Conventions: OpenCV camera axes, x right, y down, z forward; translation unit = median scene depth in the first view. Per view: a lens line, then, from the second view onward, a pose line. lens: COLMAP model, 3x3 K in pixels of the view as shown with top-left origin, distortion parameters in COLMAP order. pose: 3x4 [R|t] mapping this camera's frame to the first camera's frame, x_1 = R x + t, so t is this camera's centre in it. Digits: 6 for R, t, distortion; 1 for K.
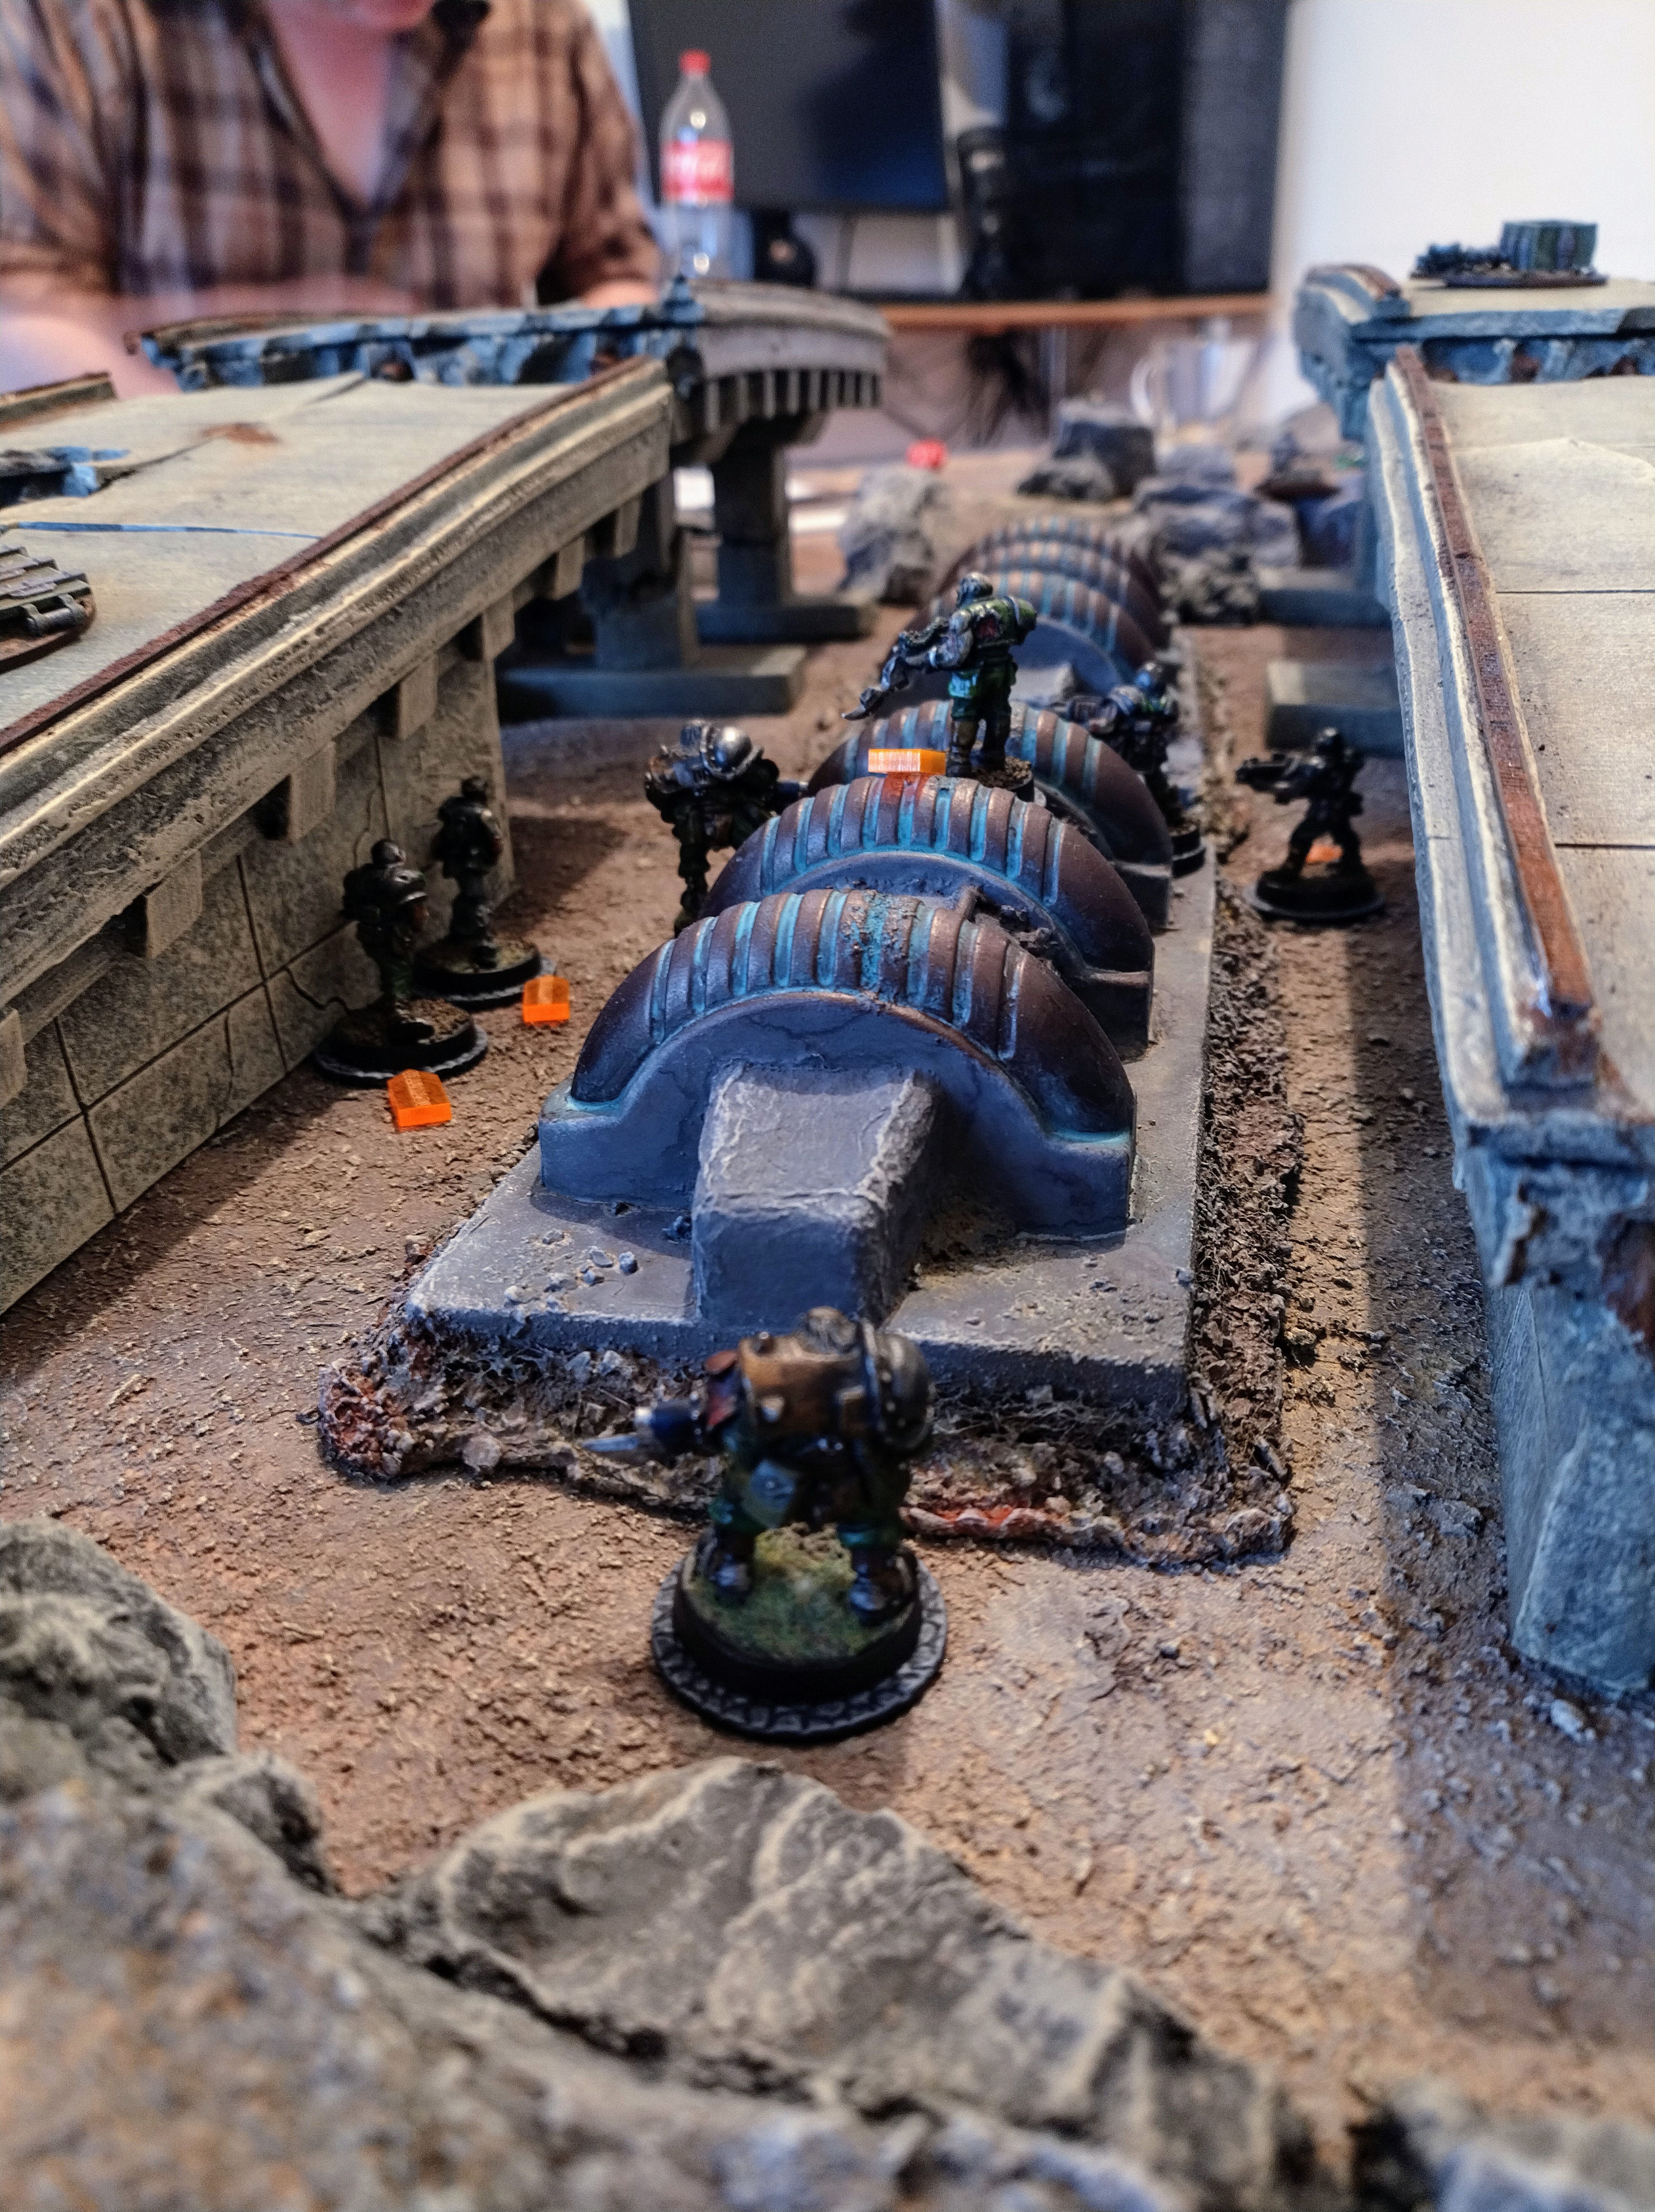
lens RADIAL K [[1657.1, 0, 837.8], [0, 1657.1, 1106.9], [0, 0, 1]] dist [0.027874, -0.051380]
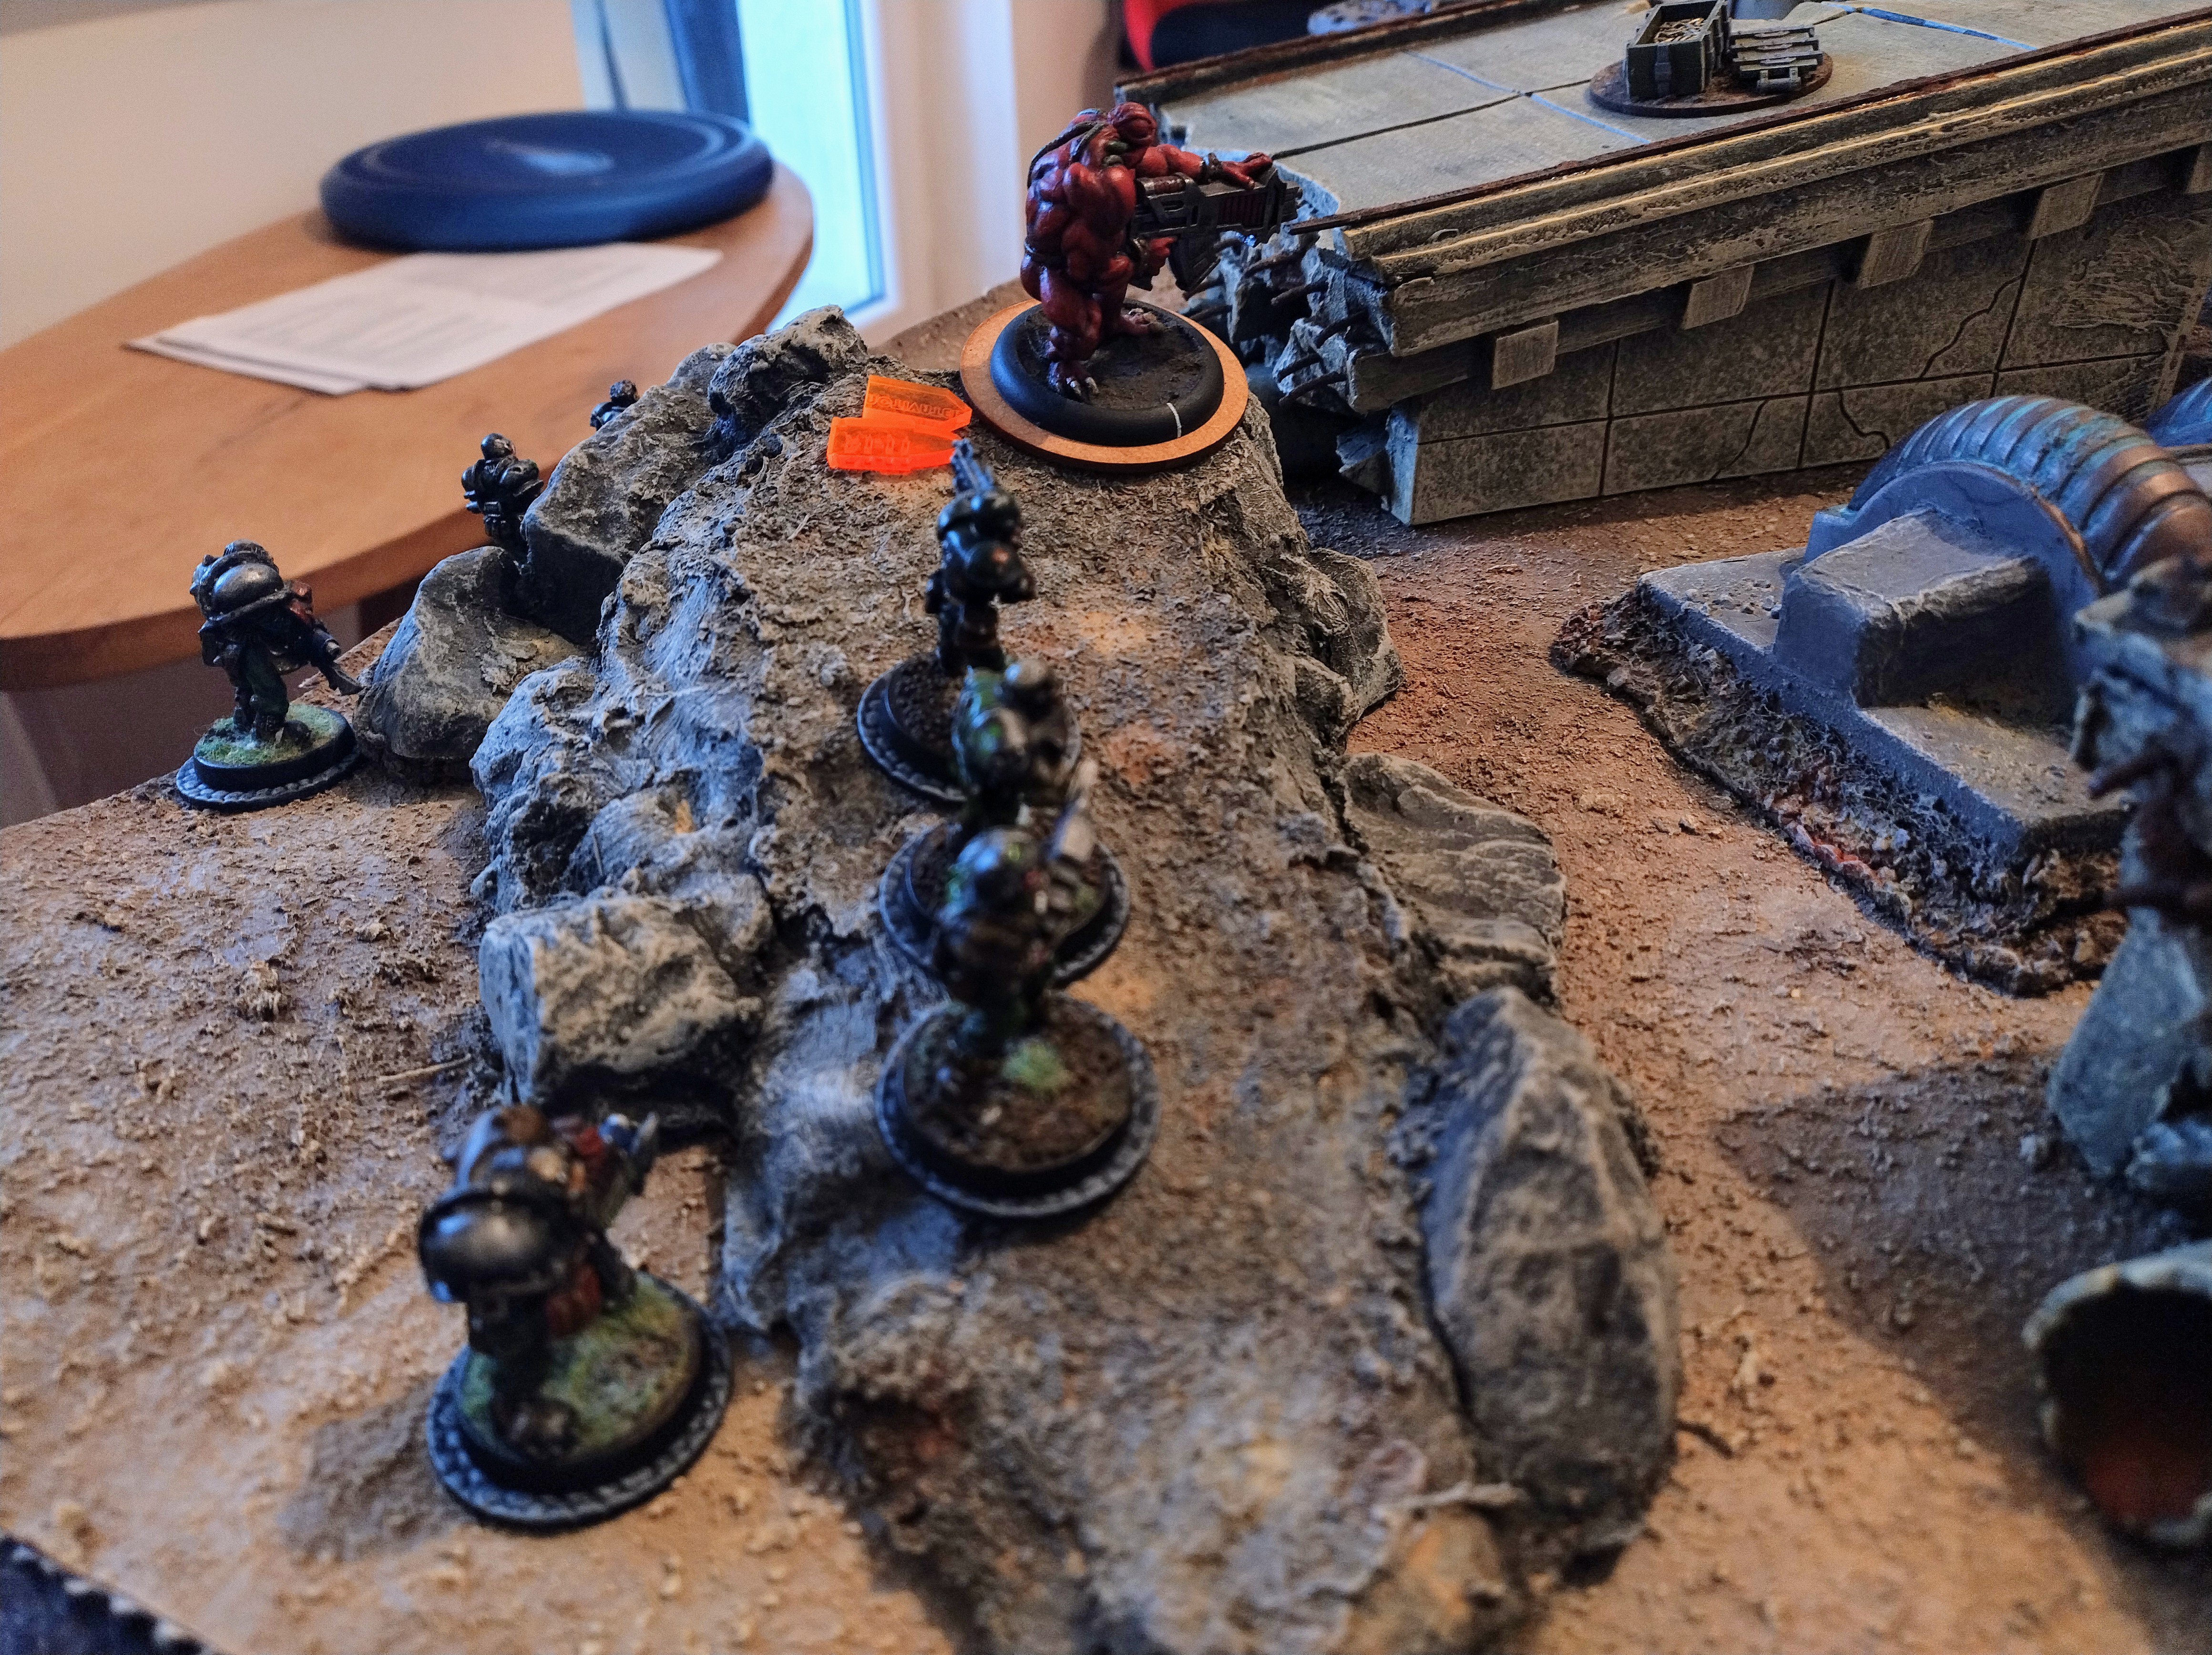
lens RADIAL K [[1657.1, 0, 1097.6], [0, 1657.1, 810.9], [0, 0, 1]] dist [0.027874, -0.051380]
pose [[0.484933, 0.474707, -0.734502, 0.649142], [-0.374958, 0.871608, 0.315763, 0.011949], [0.790092, 0.122283, 0.600667, -0.243877]]
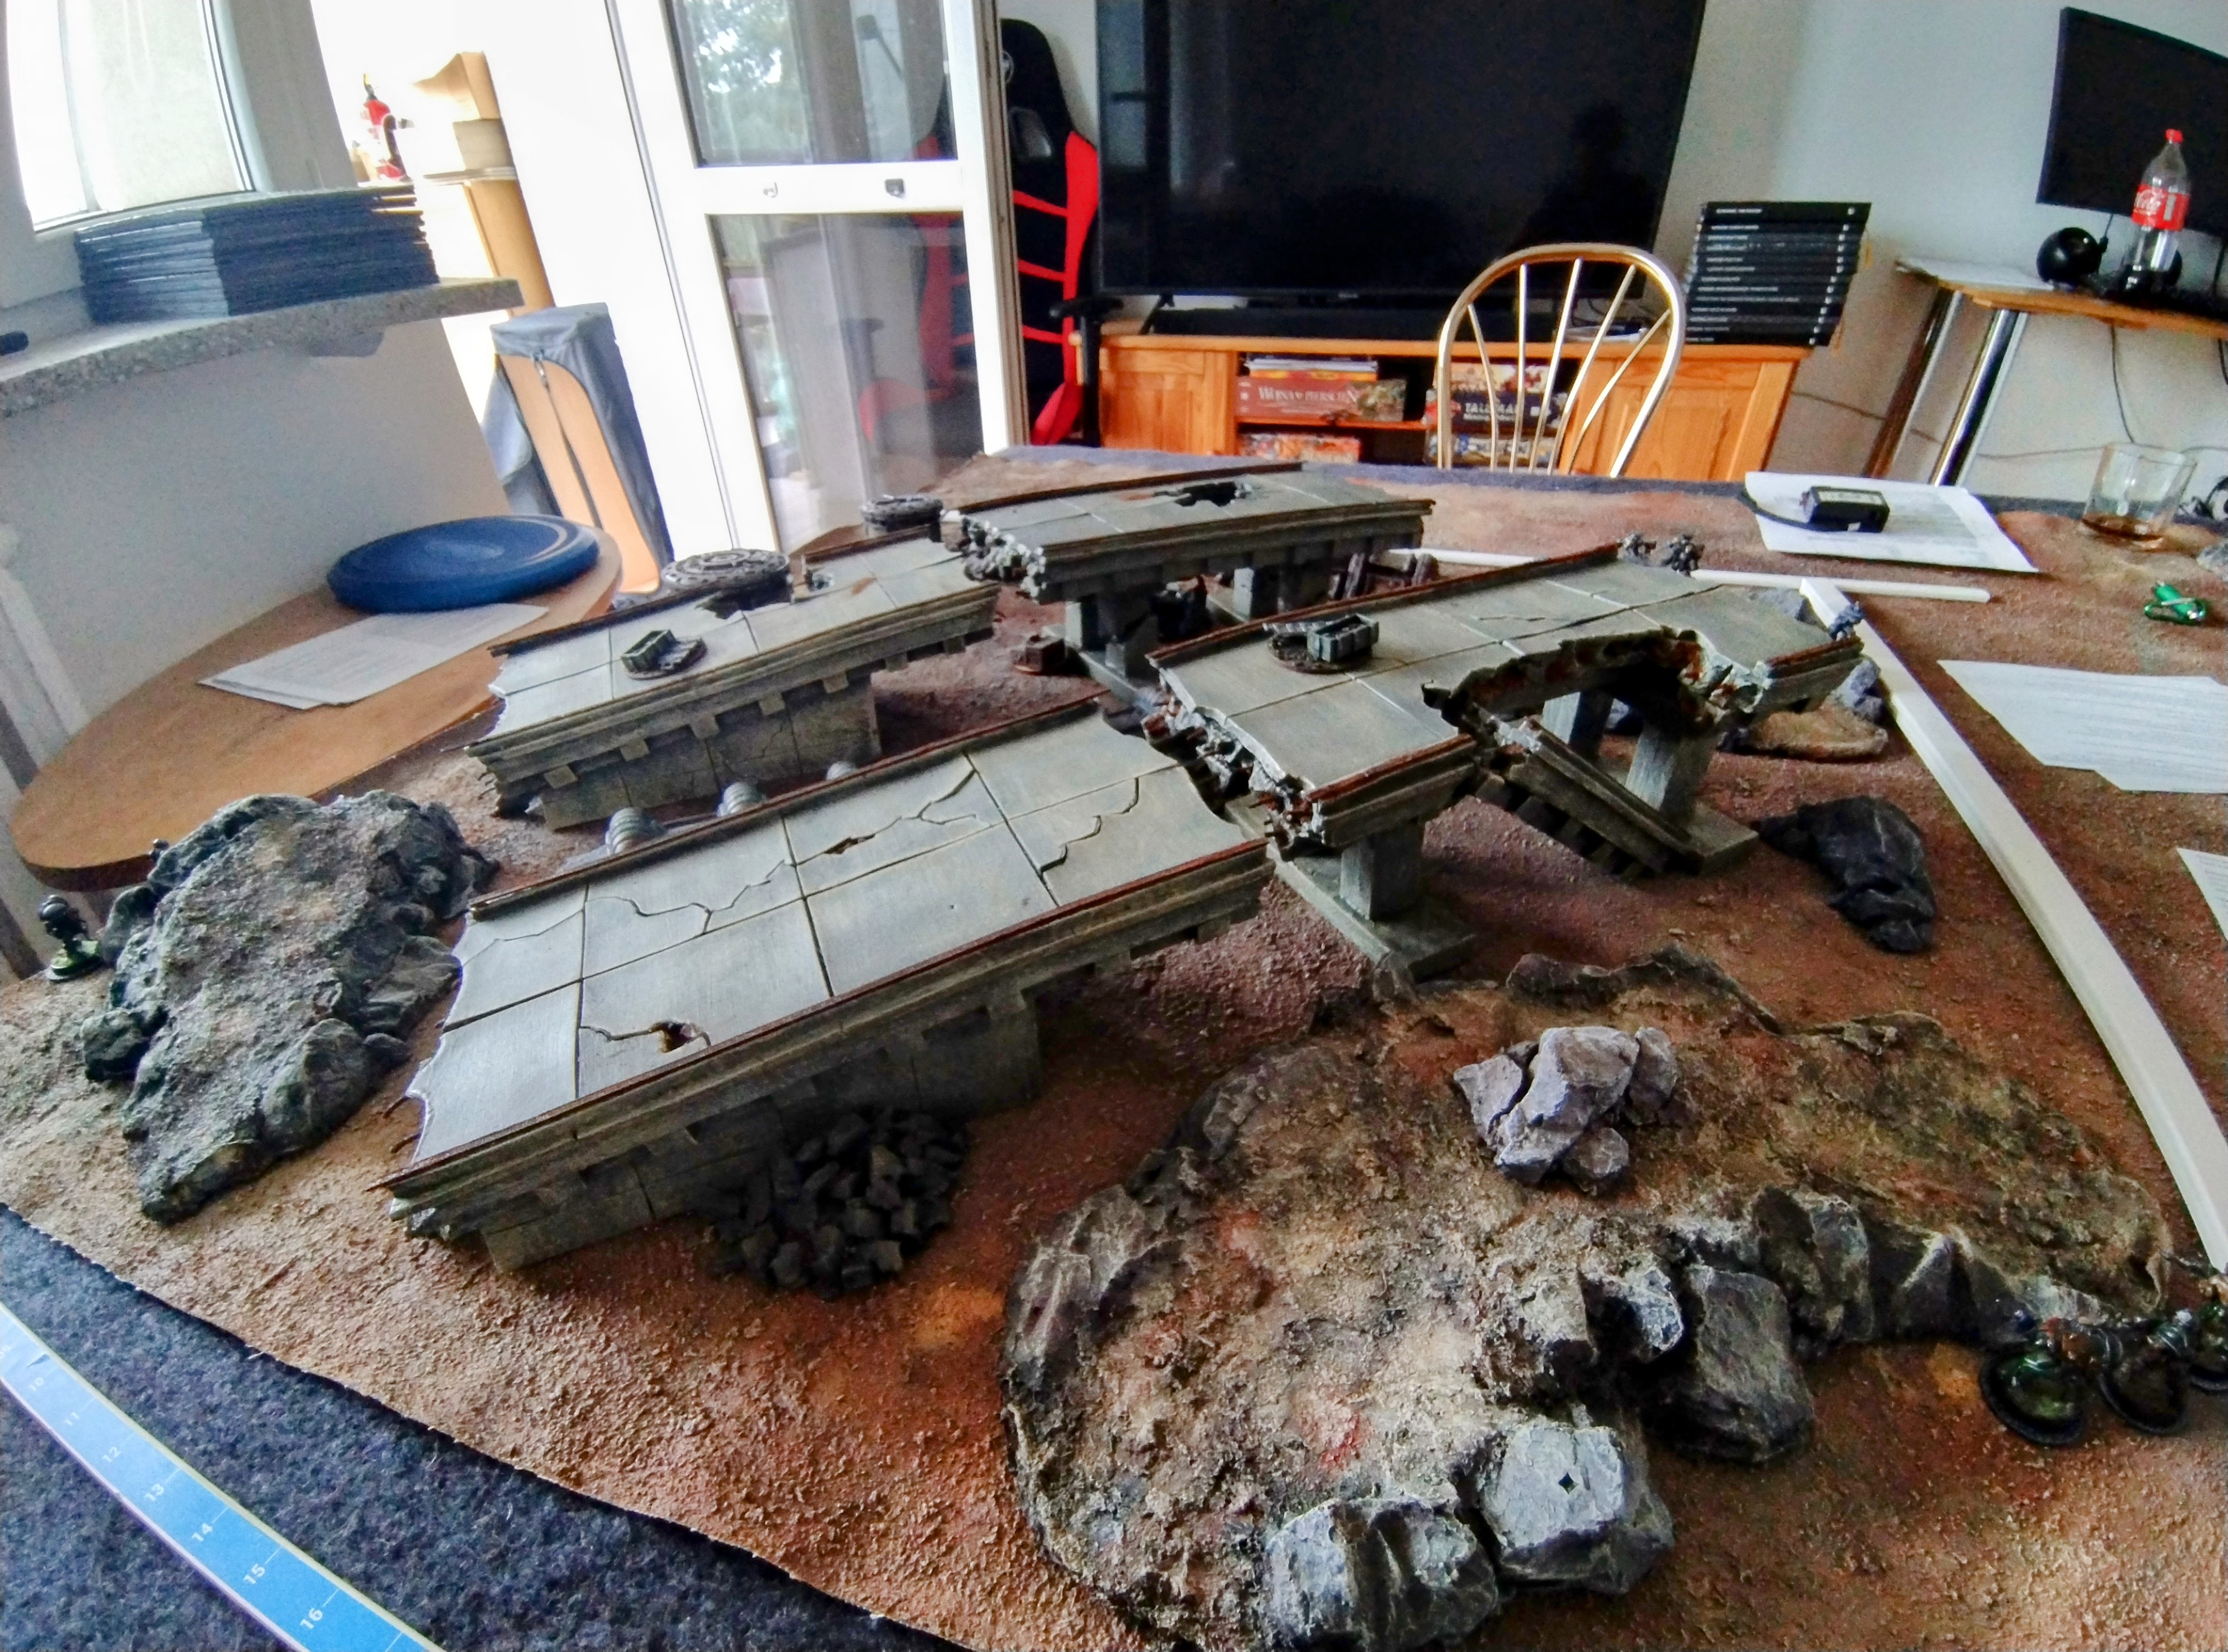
lens RADIAL K [[1022.6, 0, 1114.1], [0, 1022.6, 848.1], [0, 0, 1]] dist [0.002569, -0.000976]
pose [[0.588481, 0.444150, -0.675590, 2.302055], [-0.343250, 0.893801, 0.288616, -1.133210], [0.732031, 0.062051, 0.678439, 0.177335]]
